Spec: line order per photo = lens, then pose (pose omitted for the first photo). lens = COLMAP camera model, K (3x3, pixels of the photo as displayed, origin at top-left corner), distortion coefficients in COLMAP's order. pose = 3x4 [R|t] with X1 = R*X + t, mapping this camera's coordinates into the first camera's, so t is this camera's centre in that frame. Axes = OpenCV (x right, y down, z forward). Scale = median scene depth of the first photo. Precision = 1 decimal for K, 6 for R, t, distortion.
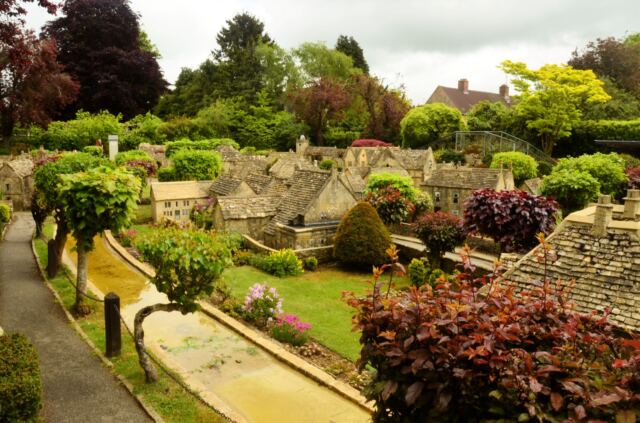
lens RADIAL K [[501.0, 0, 321.6], [0, 501.0, 211.6], [0, 0, 1]] dist [-0.148922, 0.109398]
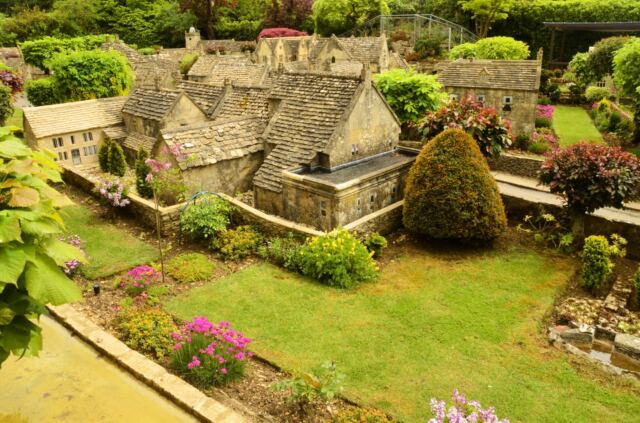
lens RADIAL K [[501.0, 0, 323.1], [0, 501.0, 215.4], [0, 0, 1]] dist [-0.148922, 0.109398]
pose [[0.968842, -0.110931, 0.221448, -0.117302], [0.060943, 0.973375, 0.220967, -0.033973], [-0.240064, -0.200586, 0.949807, 0.287784]]
